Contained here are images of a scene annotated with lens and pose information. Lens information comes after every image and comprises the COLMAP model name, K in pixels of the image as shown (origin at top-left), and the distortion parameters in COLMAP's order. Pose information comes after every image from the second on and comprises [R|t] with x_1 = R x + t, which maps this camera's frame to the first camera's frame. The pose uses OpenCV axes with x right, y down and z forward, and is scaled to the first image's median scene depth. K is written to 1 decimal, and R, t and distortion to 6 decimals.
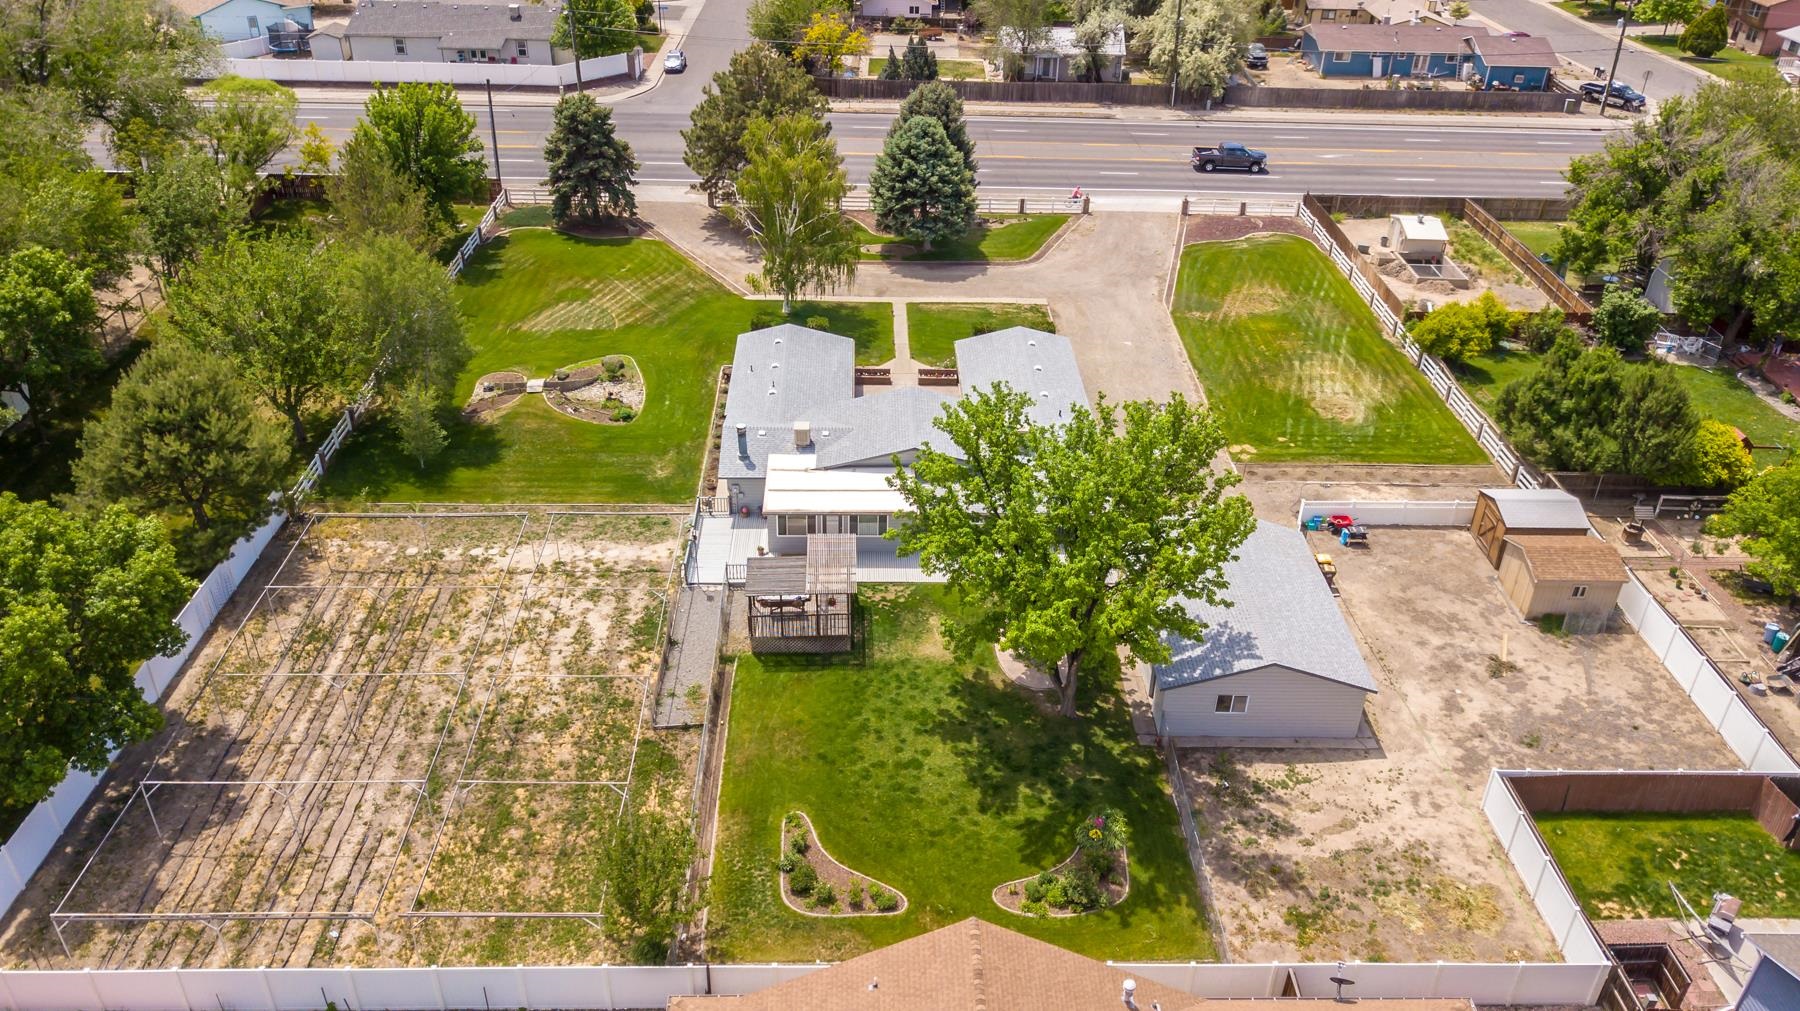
lens RADIAL K [[1377.2, 0, 910.6], [0, 1377.2, 518.6], [0, 0, 1]] dist [0.002118, -0.000335]
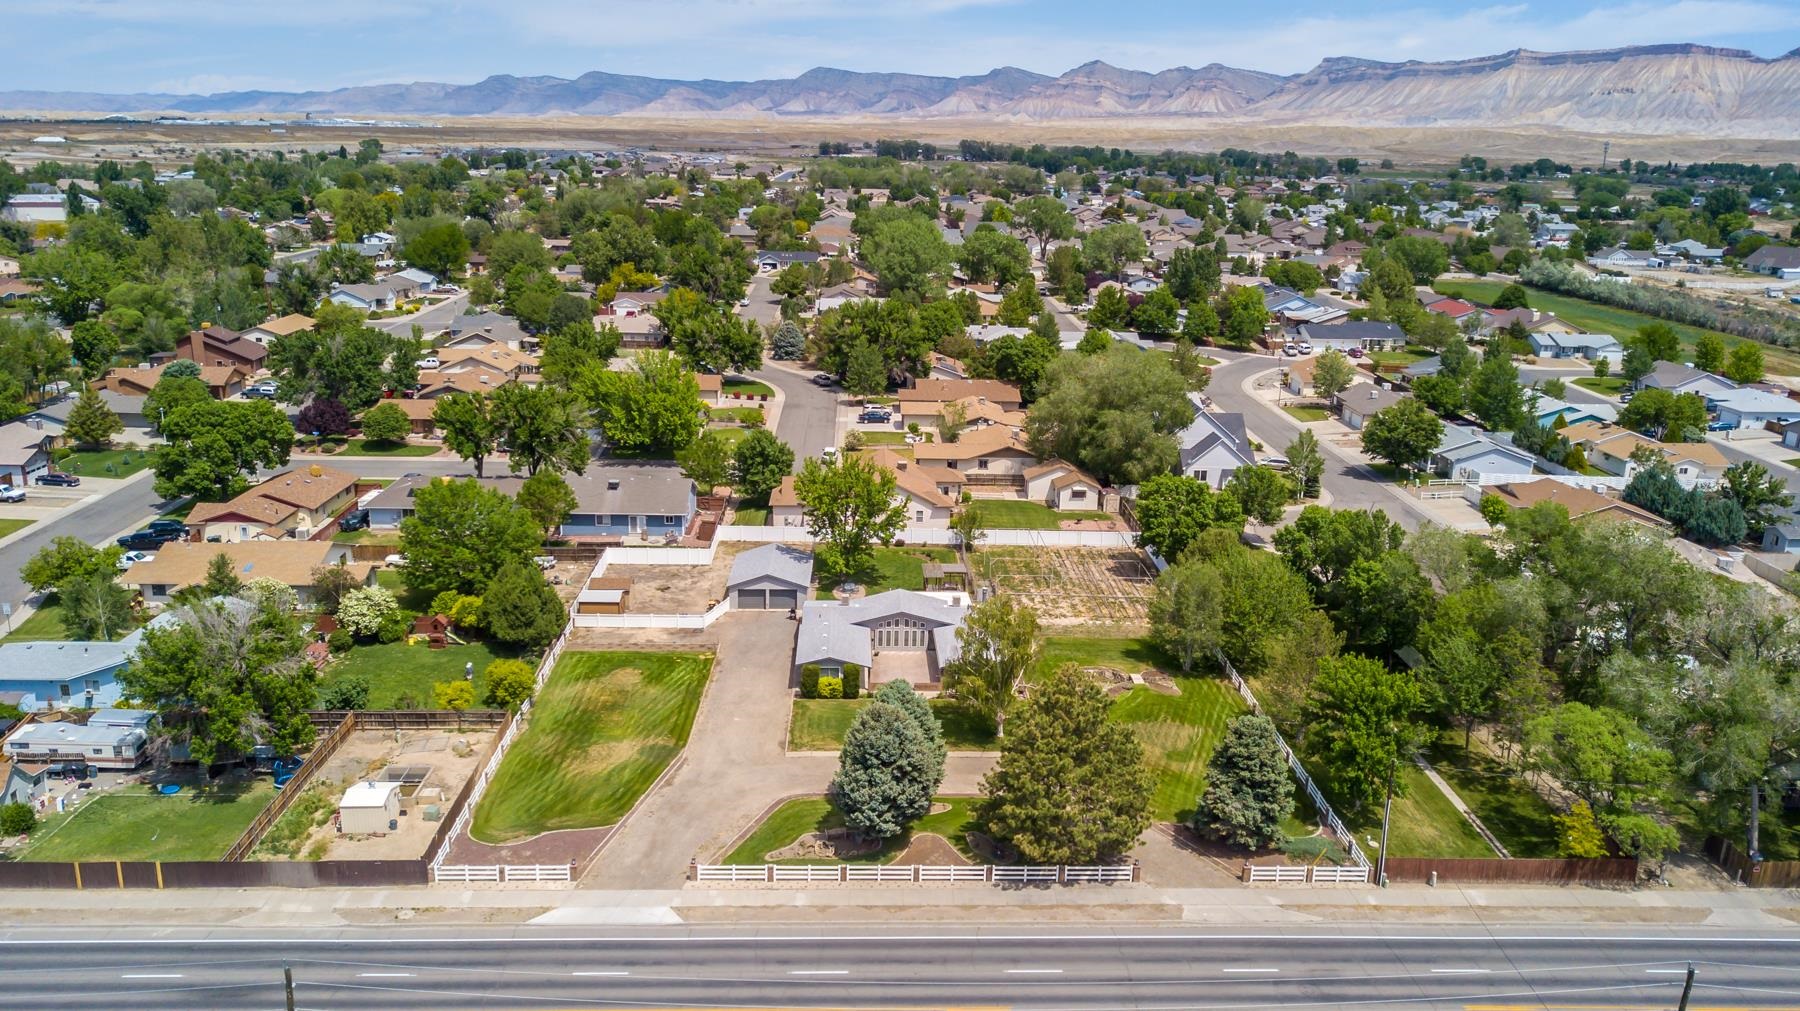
lens RADIAL K [[1377.2, 0, 910.6], [0, 1377.2, 518.6], [0, 0, 1]] dist [0.002118, -0.000335]
pose [[-0.998620, -0.044704, -0.027552, 0.048095], [-0.050610, 0.679358, 0.732060, -1.616857], [-0.014008, 0.732444, -0.680683, 2.299410]]
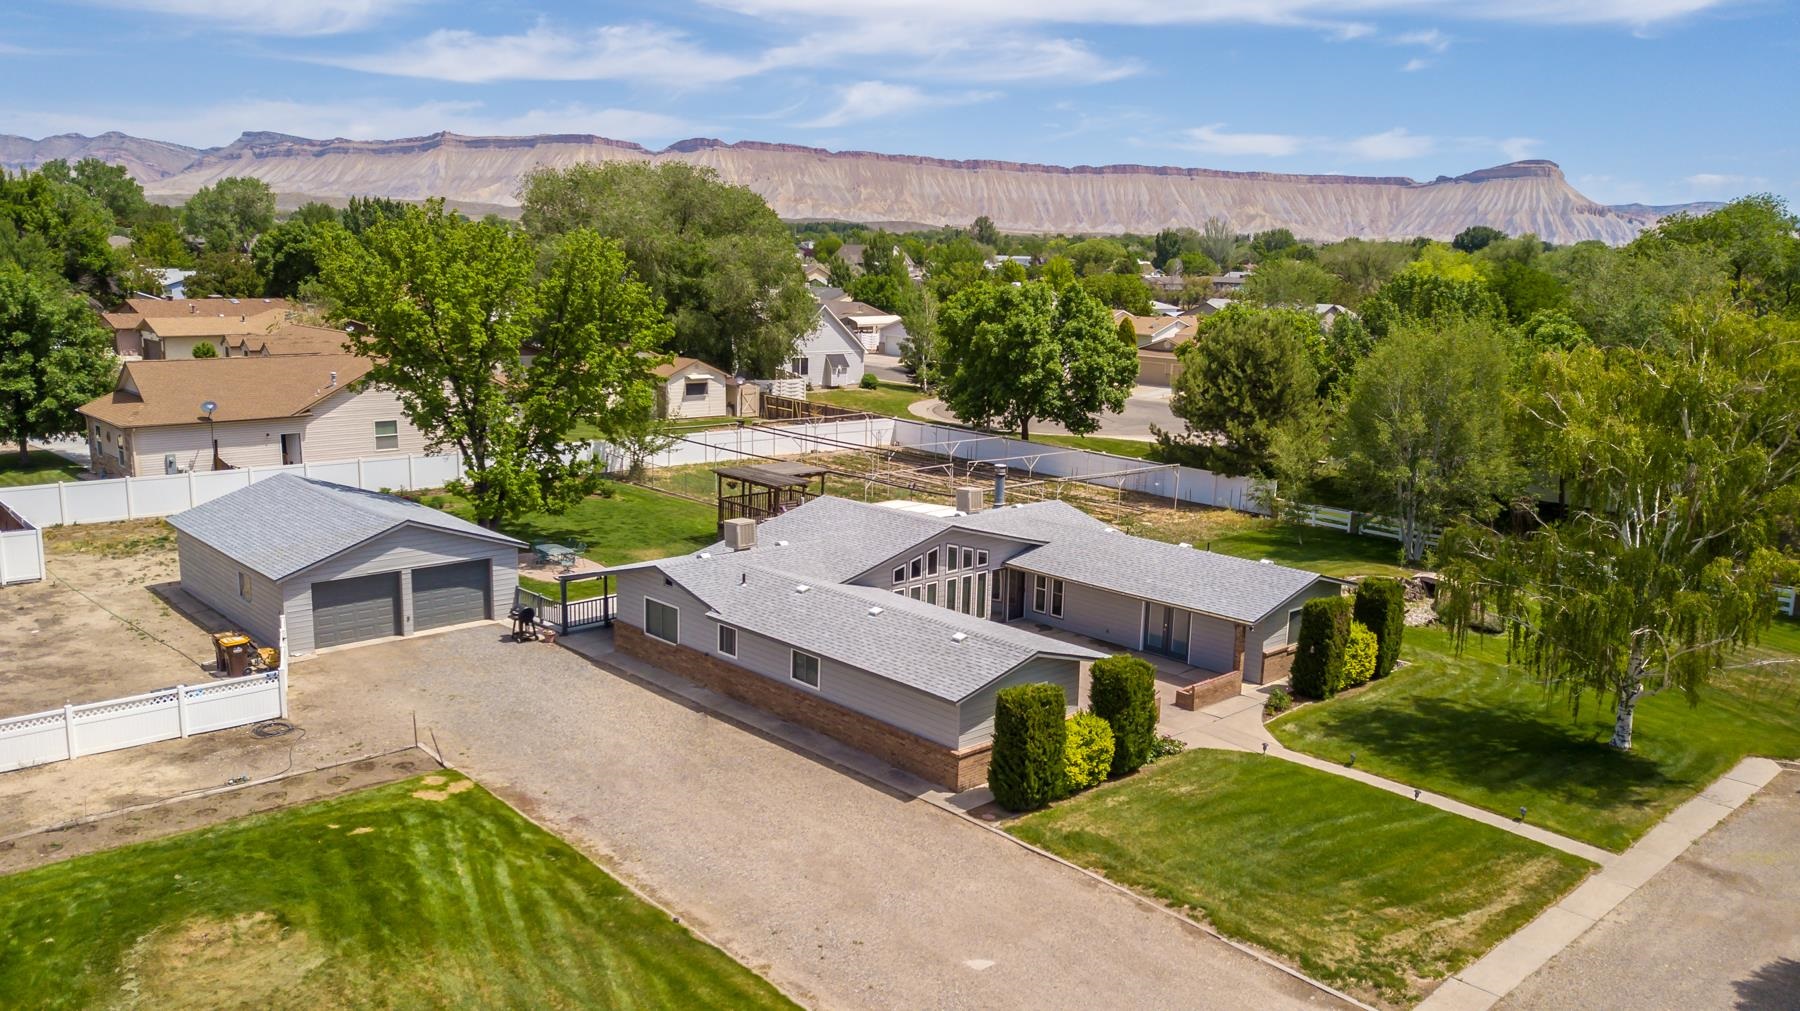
lens RADIAL K [[1377.2, 0, 910.6], [0, 1377.2, 518.6], [0, 0, 1]] dist [0.002118, -0.000335]
pose [[-0.740798, 0.081940, -0.666711, 0.472644], [-0.392816, 0.752286, 0.528924, -0.460512], [0.544898, 0.653721, -0.525105, 1.419220]]
